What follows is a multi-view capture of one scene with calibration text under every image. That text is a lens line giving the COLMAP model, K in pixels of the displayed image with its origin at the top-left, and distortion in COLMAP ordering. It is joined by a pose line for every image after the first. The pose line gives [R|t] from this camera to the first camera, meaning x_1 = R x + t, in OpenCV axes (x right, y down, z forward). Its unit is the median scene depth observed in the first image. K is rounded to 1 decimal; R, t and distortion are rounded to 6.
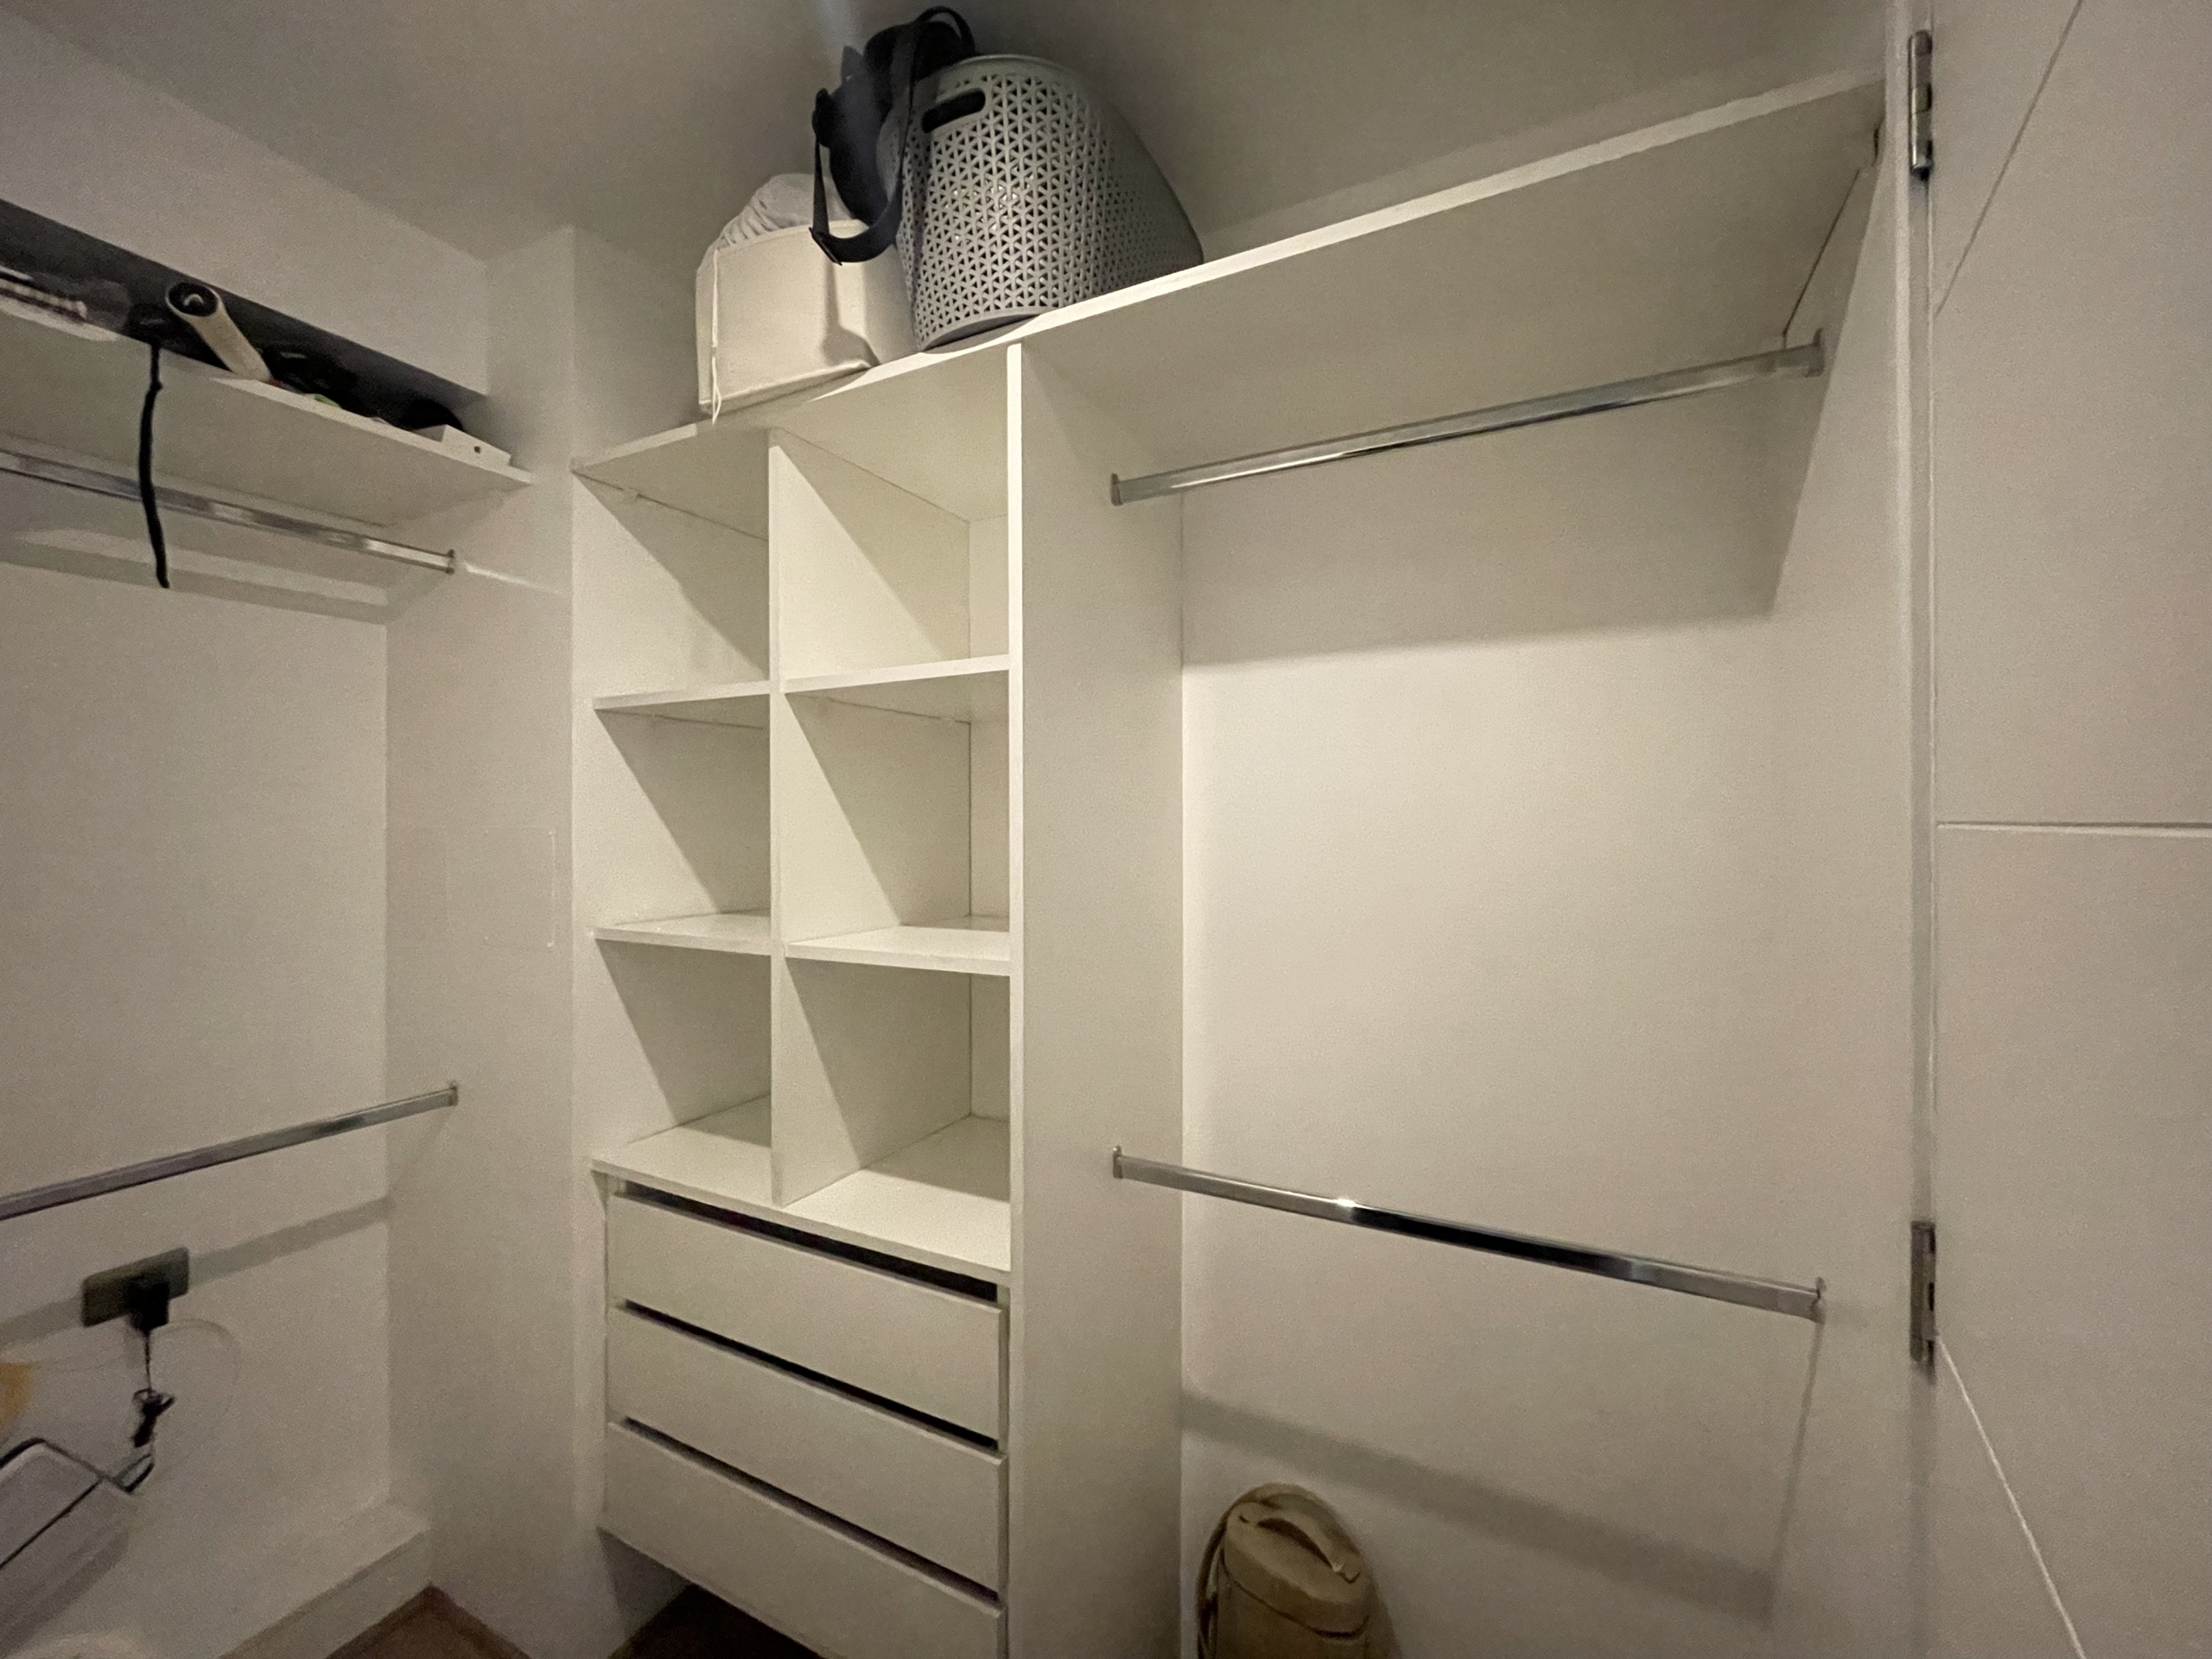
lens RADIAL K [[892.9, 0, 1103.9], [0, 892.9, 812.9], [0, 0, 1]] dist [-0.002416, -0.000108]
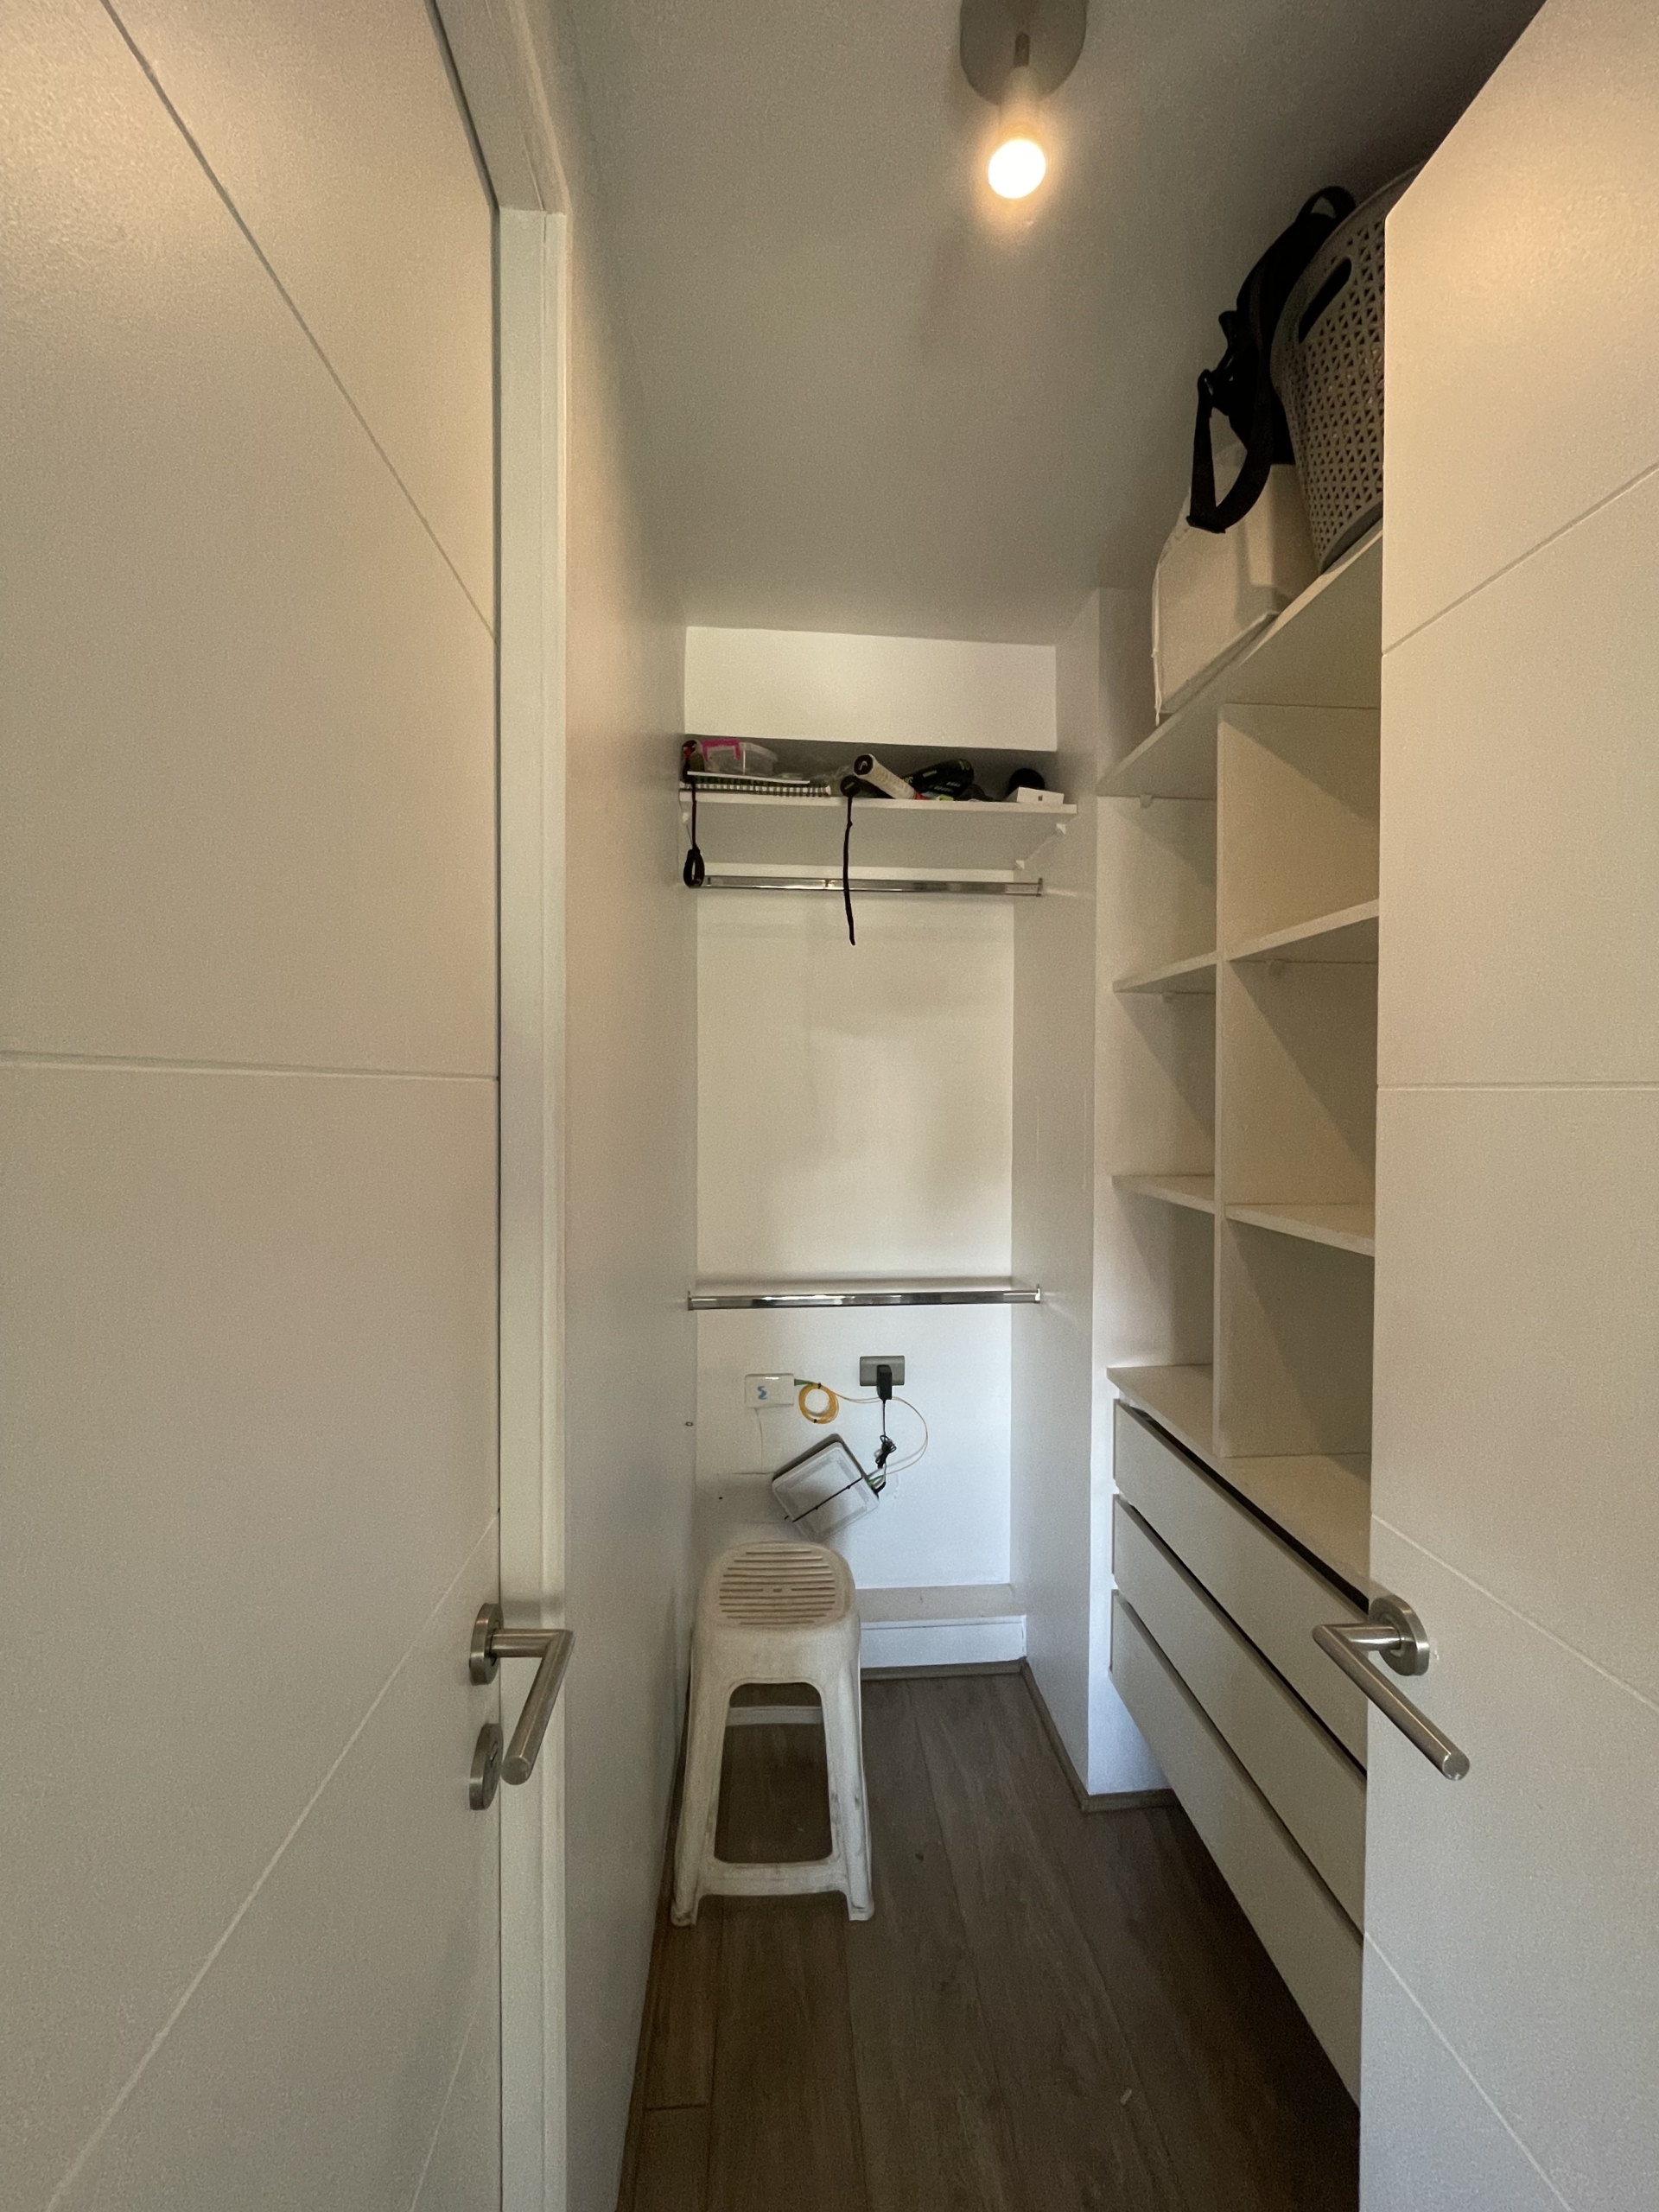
lens RADIAL K [[892.9, 0, 834.6], [0, 892.9, 1113.3], [0, 0, 1]] dist [-0.002416, -0.000108]
pose [[0.531853, 0.021111, -0.846574, 0.278541], [0.002248, 0.999650, 0.026341, 0.014615], [0.846834, -0.015913, 0.531619, 0.062080]]
